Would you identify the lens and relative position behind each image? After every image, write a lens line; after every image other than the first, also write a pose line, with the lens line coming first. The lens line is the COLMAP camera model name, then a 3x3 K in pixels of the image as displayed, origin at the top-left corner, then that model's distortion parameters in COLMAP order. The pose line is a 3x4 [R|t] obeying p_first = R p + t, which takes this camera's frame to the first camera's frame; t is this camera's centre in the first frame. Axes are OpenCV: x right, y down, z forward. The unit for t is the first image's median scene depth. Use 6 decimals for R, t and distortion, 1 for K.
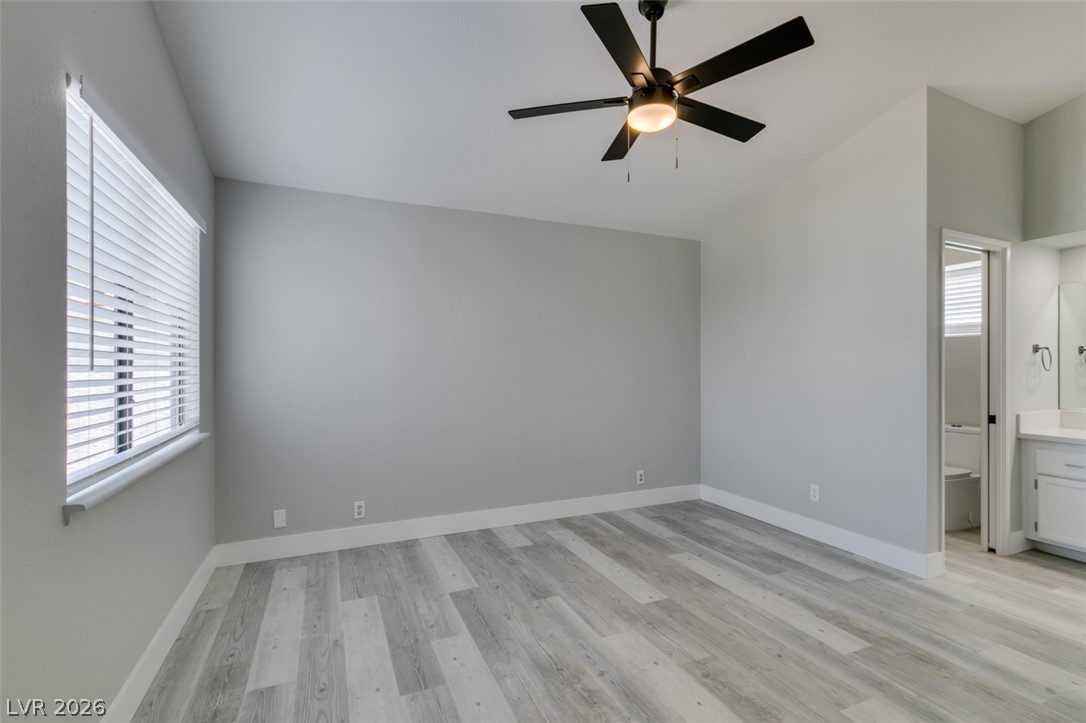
lens RADIAL K [[489.4, 0, 540.5], [0, 489.4, 363.3], [0, 0, 1]] dist [0.003388, -0.000544]
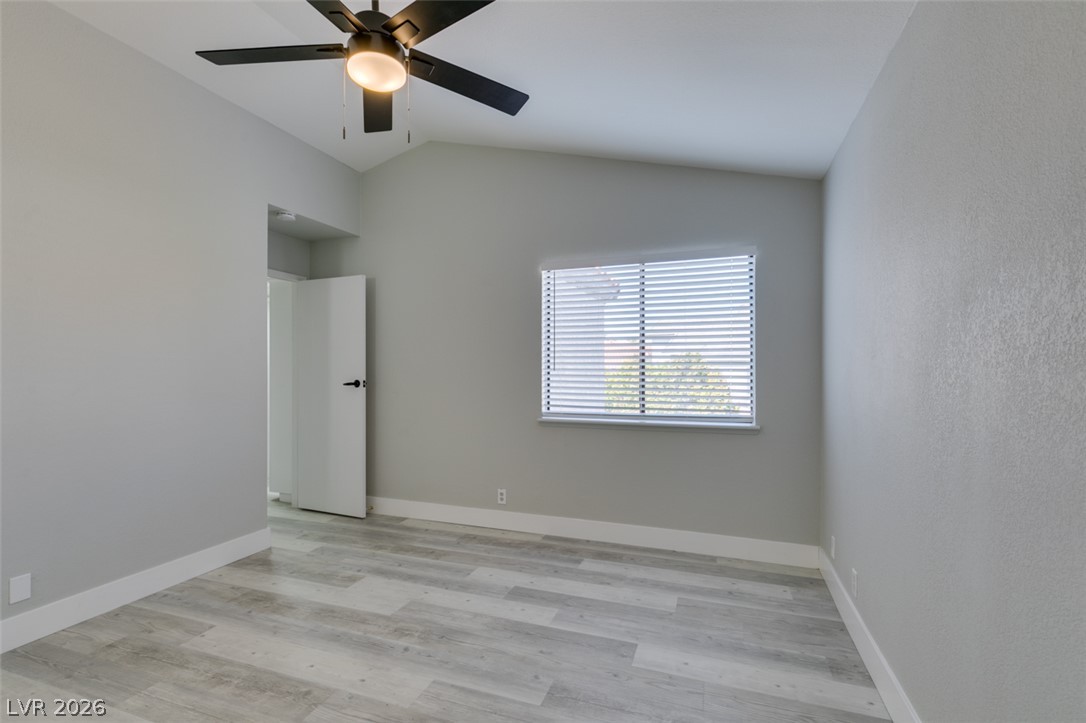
lens RADIAL K [[489.4, 0, 540.5], [0, 489.4, 363.3], [0, 0, 1]] dist [0.003388, -0.000544]
pose [[-0.691021, -0.008342, -0.722786, 0.536167], [0.002981, 0.999892, -0.014390, 0.008540], [0.722828, -0.012098, -0.690922, 1.487513]]
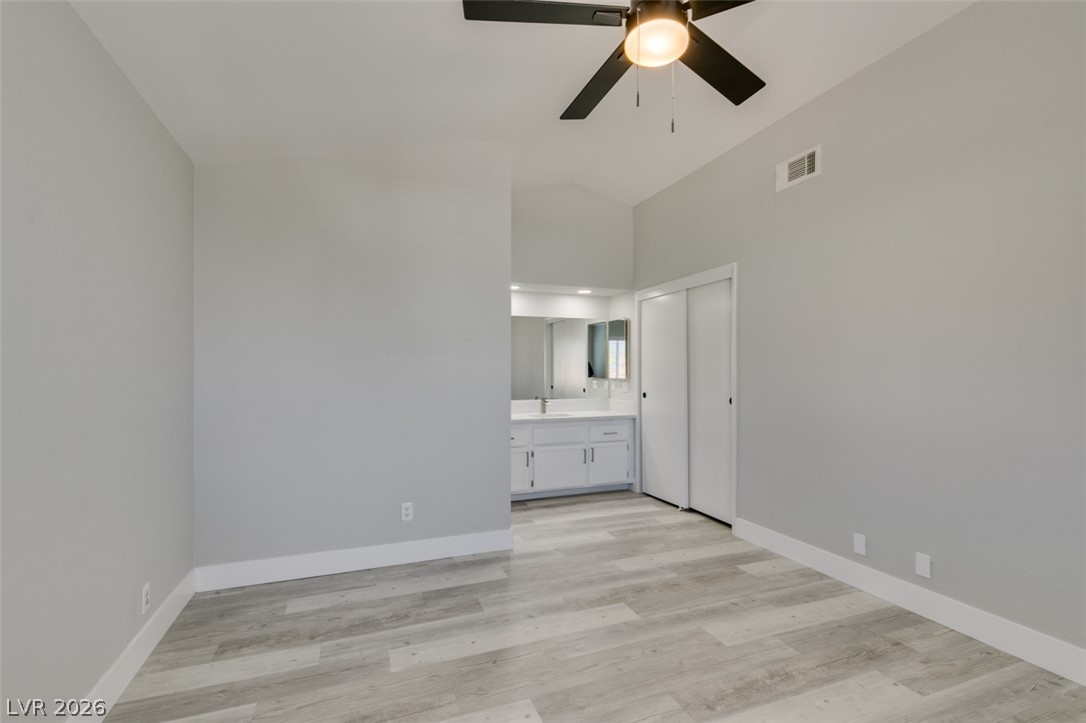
lens RADIAL K [[489.4, 0, 540.5], [0, 489.4, 363.3], [0, 0, 1]] dist [0.003388, -0.000544]
pose [[0.047241, 0.015809, 0.998758, -0.451539], [-0.002446, 0.999874, -0.015711, 0.005382], [-0.998881, -0.001700, 0.047274, 0.951710]]
